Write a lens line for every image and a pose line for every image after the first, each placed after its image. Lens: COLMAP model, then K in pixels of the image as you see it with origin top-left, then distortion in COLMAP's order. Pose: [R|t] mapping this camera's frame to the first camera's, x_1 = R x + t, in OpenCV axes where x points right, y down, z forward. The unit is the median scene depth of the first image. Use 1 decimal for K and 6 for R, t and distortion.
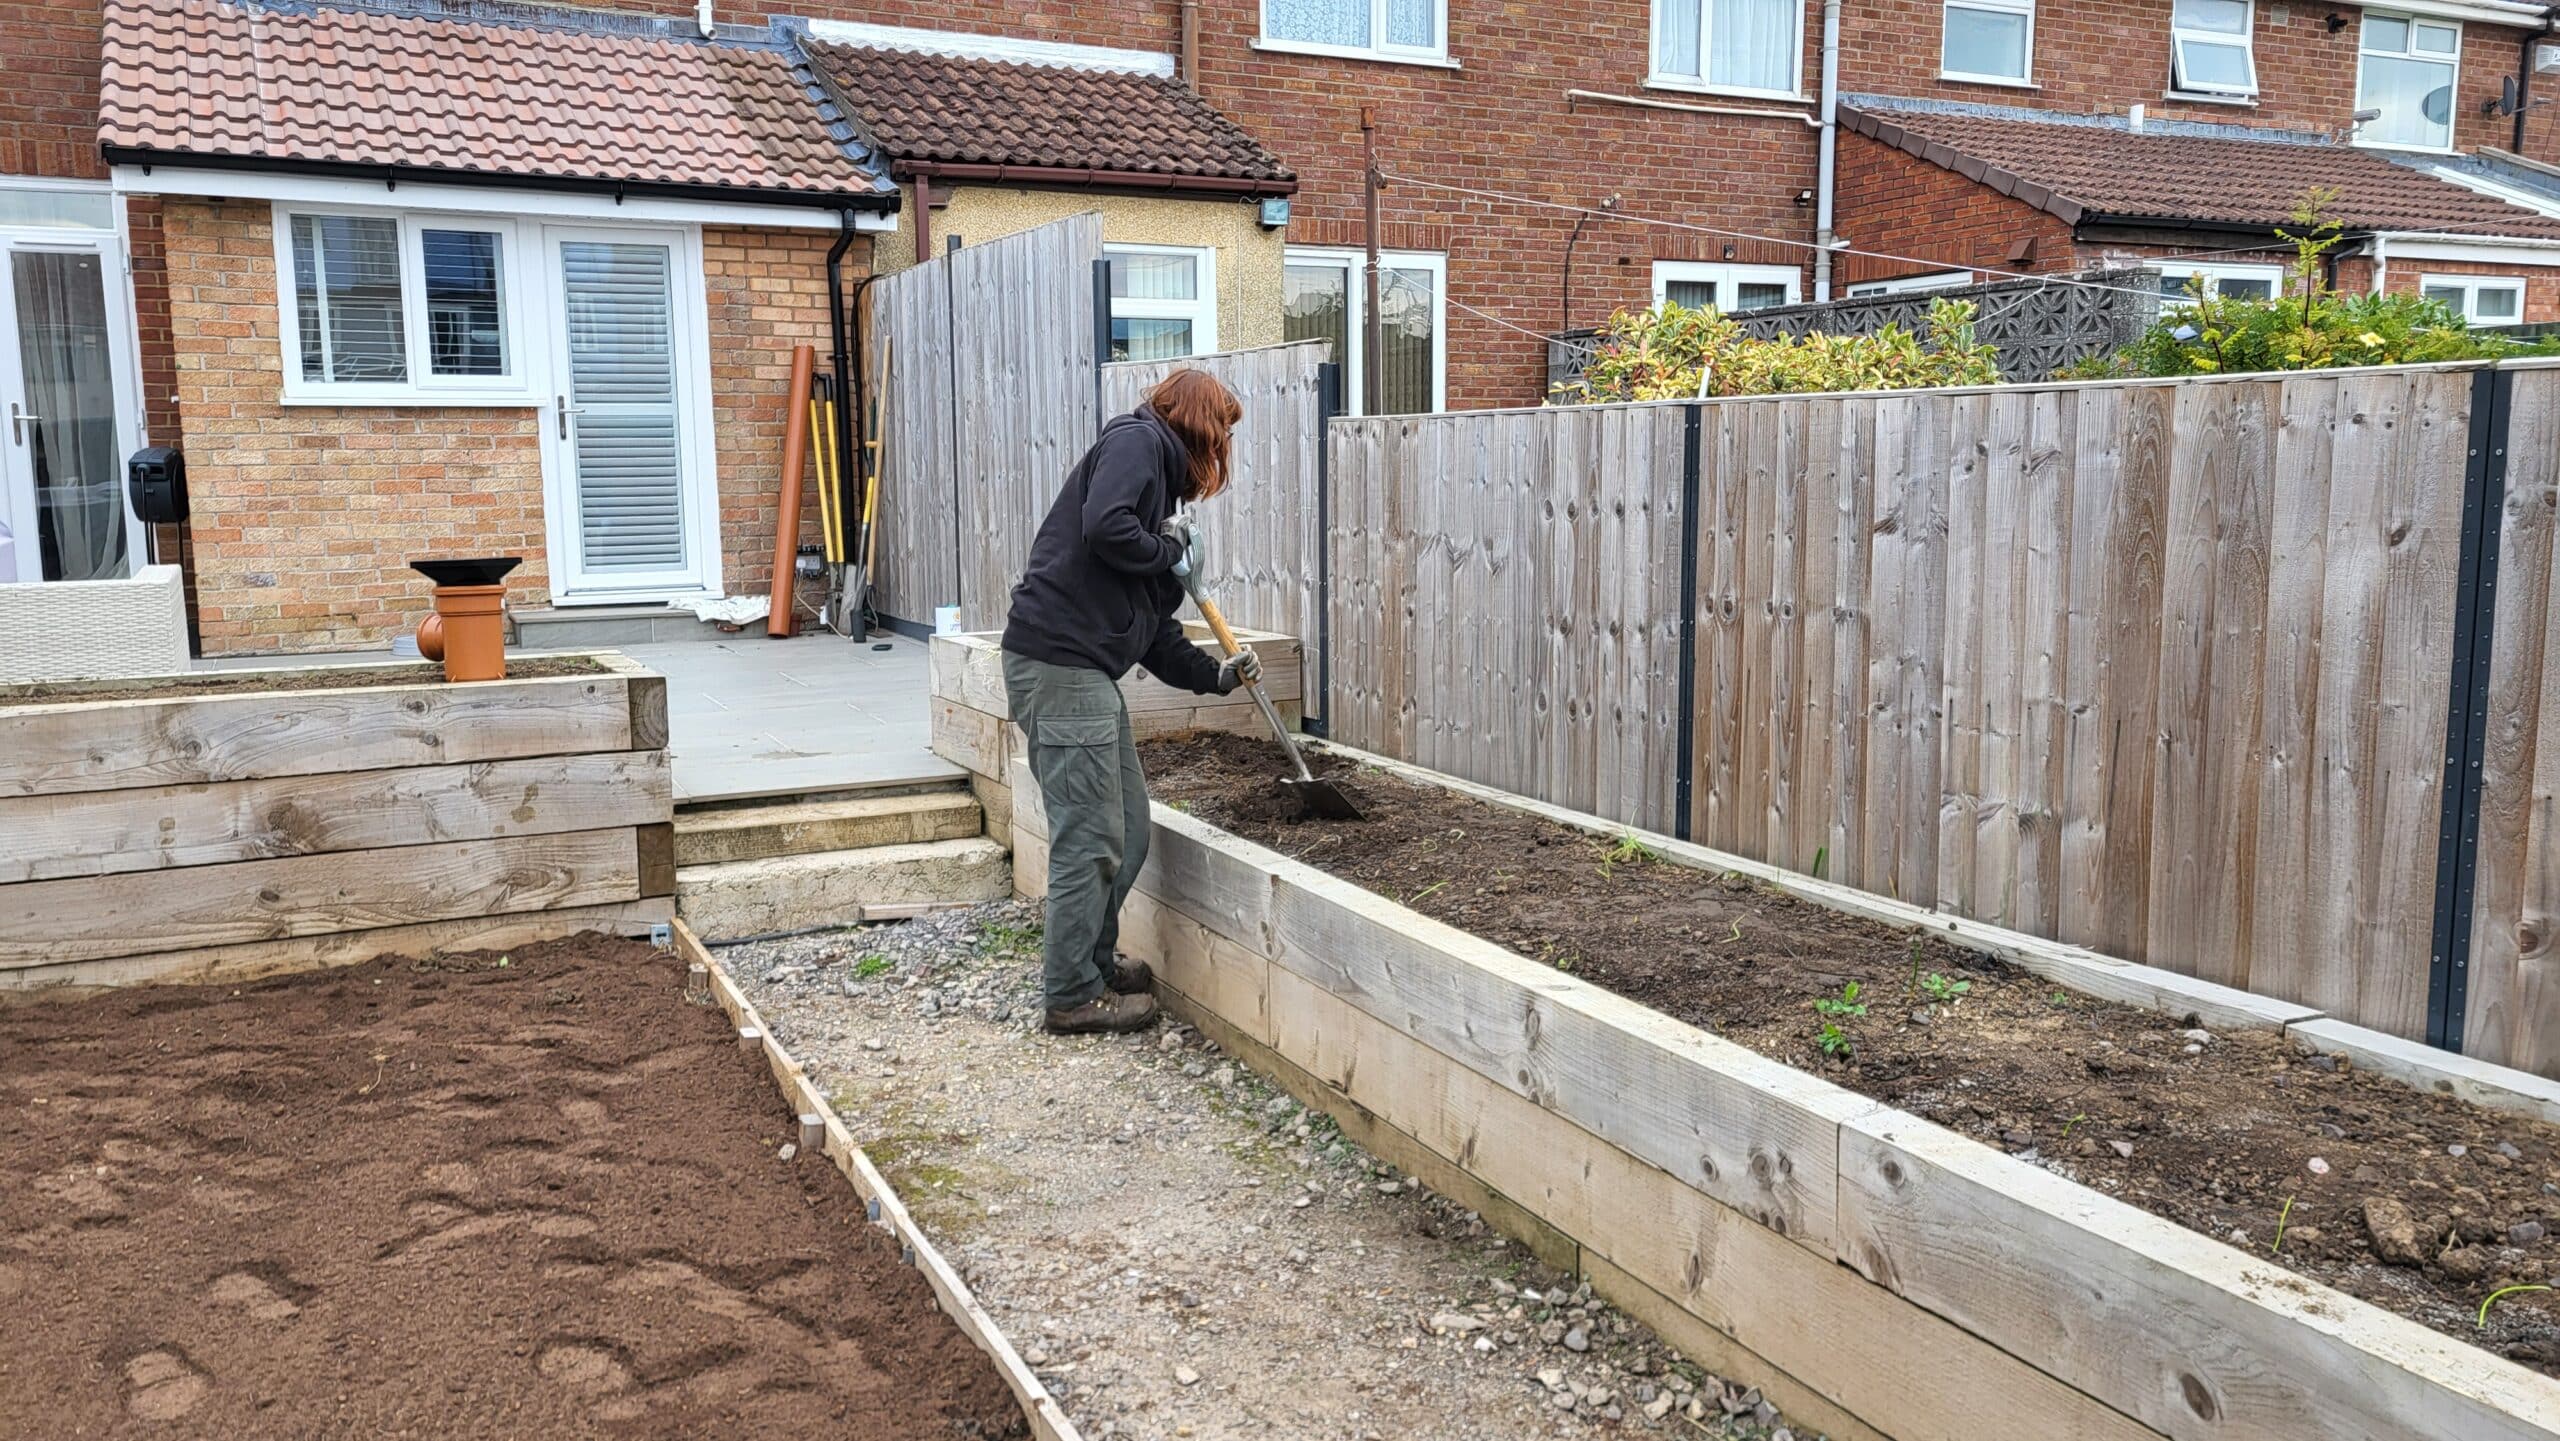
lens RADIAL K [[1918.5, 0, 1277.3], [0, 1918.5, 705.3], [0, 0, 1]] dist [0.068964, -0.049464]
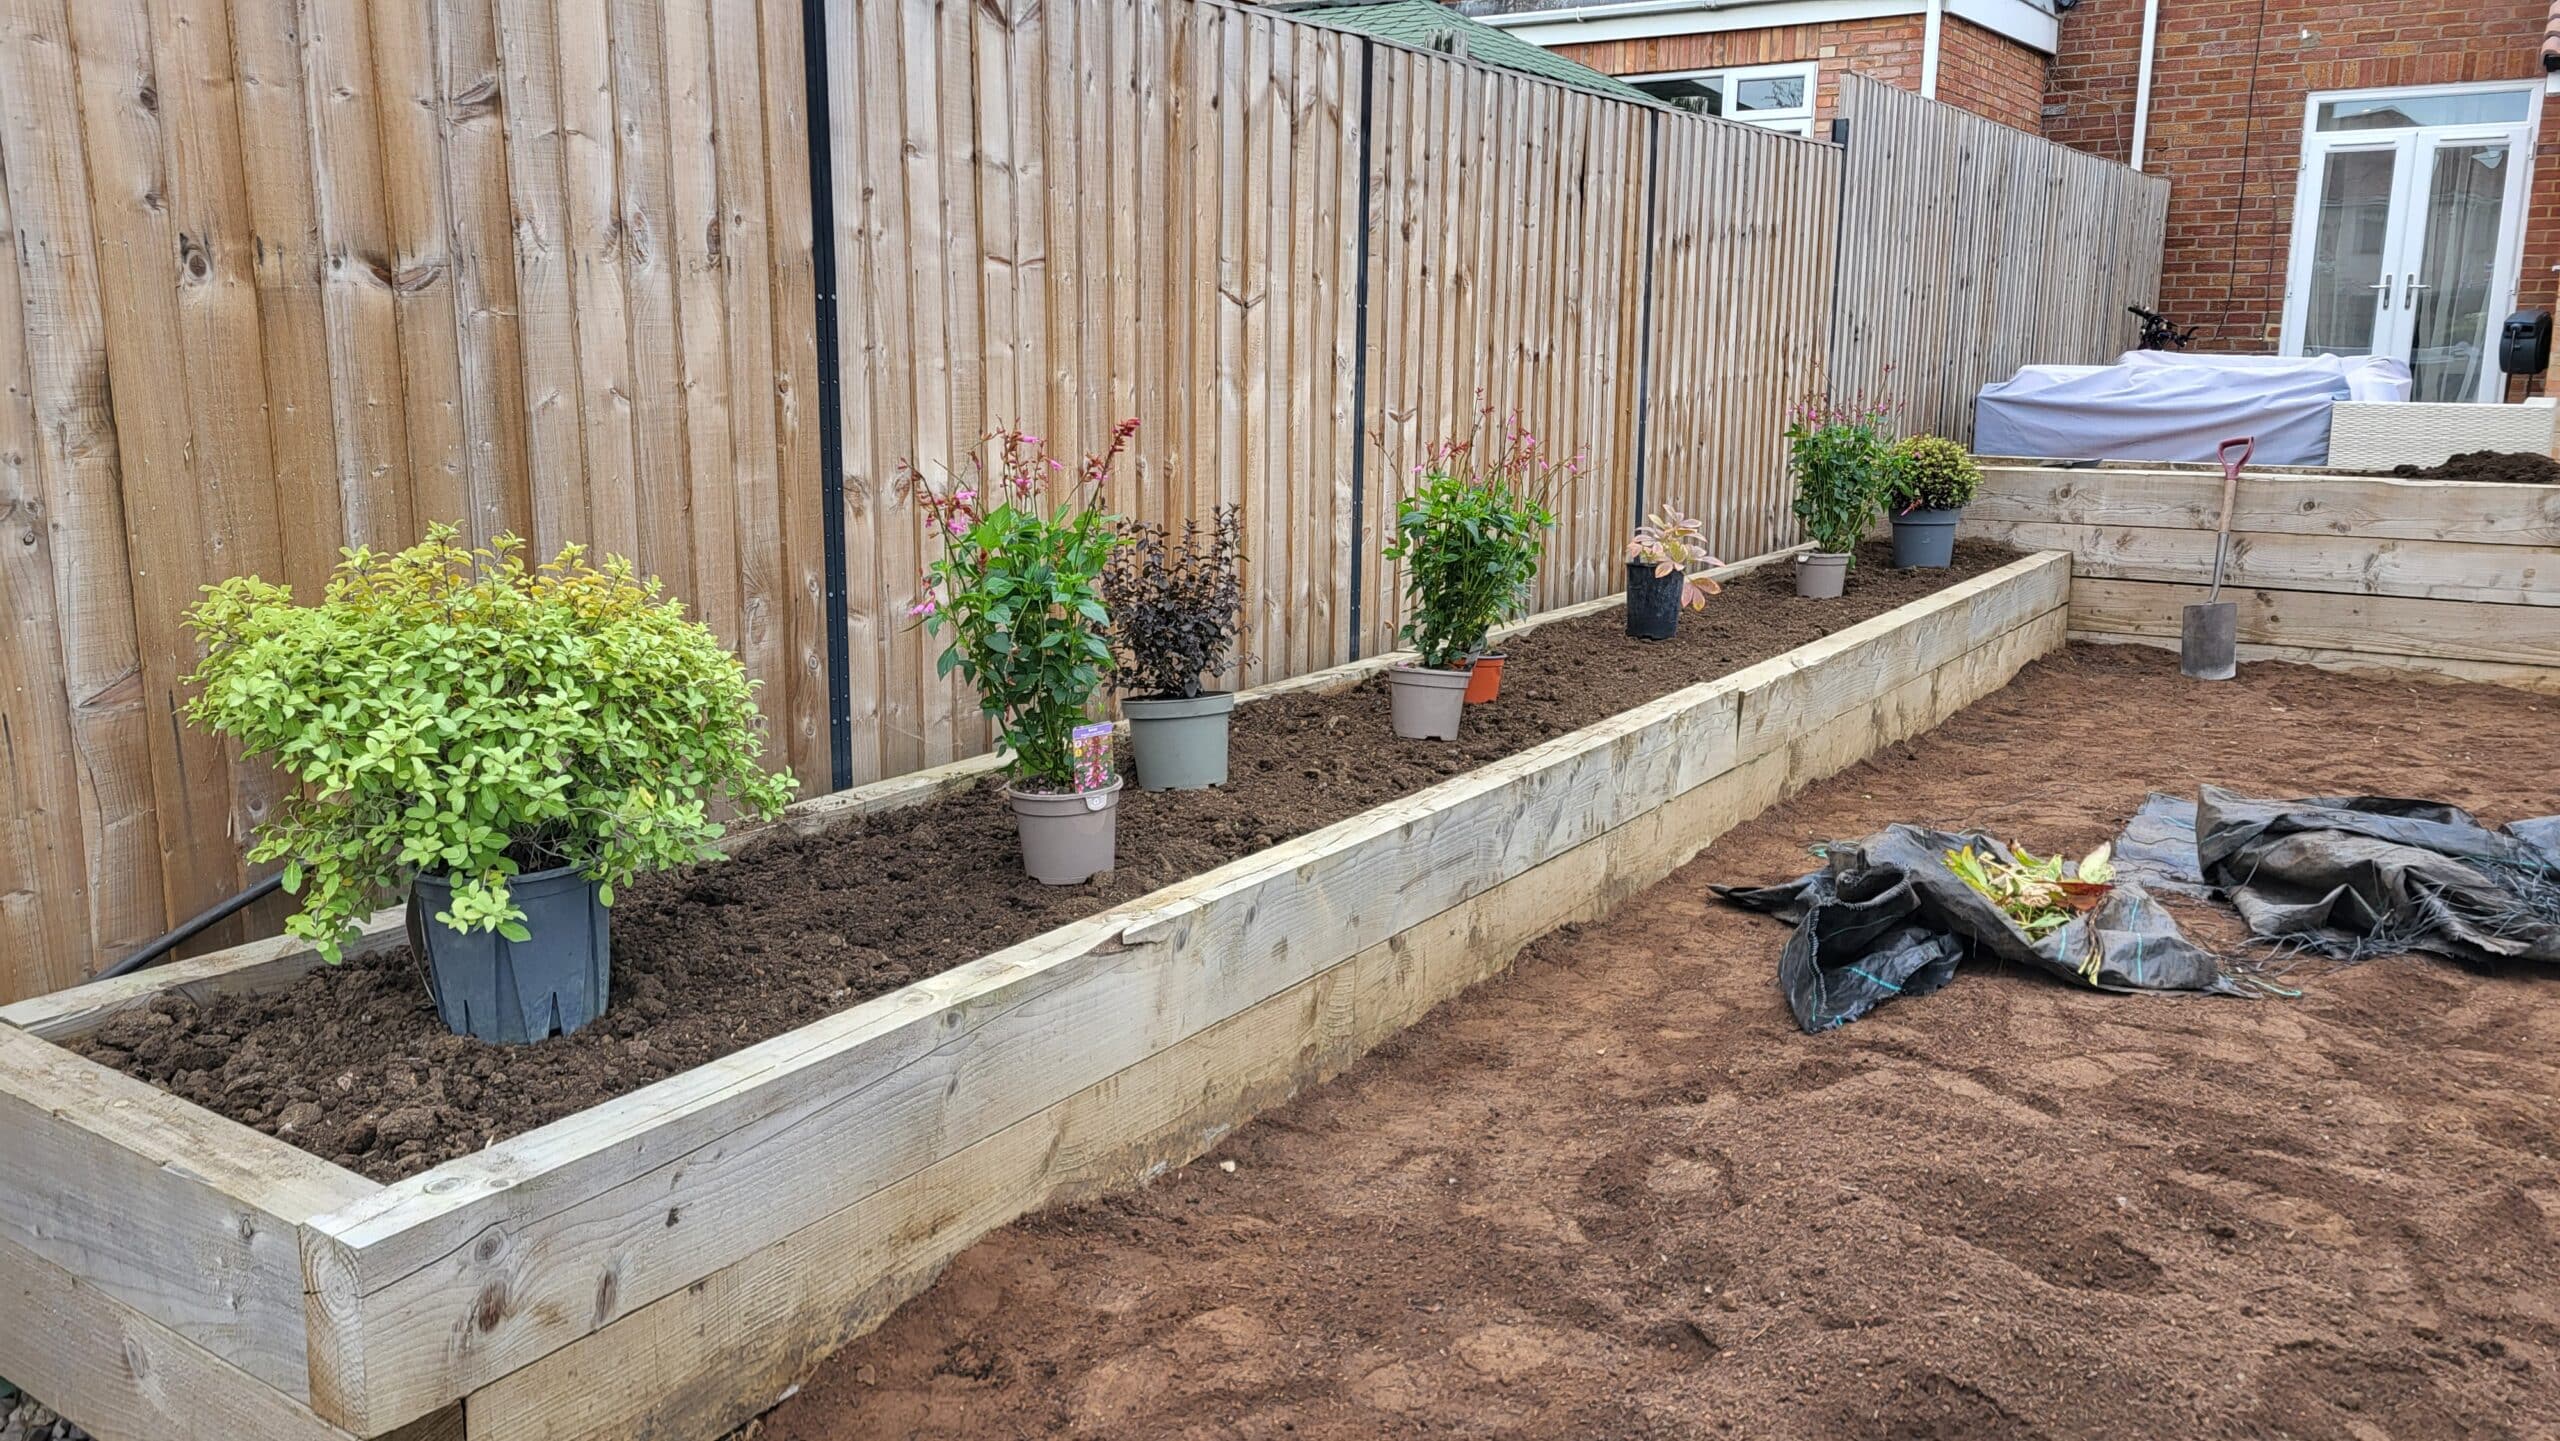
lens RADIAL K [[1918.5, 0, 1272.3], [0, 1918.5, 703.3], [0, 0, 1]] dist [0.068964, -0.049464]
pose [[0.494555, 0.176868, -0.850960, 0.104787], [-0.123194, 0.983456, 0.132810, 0.039839], [0.860371, 0.039151, 0.508162, -0.256999]]
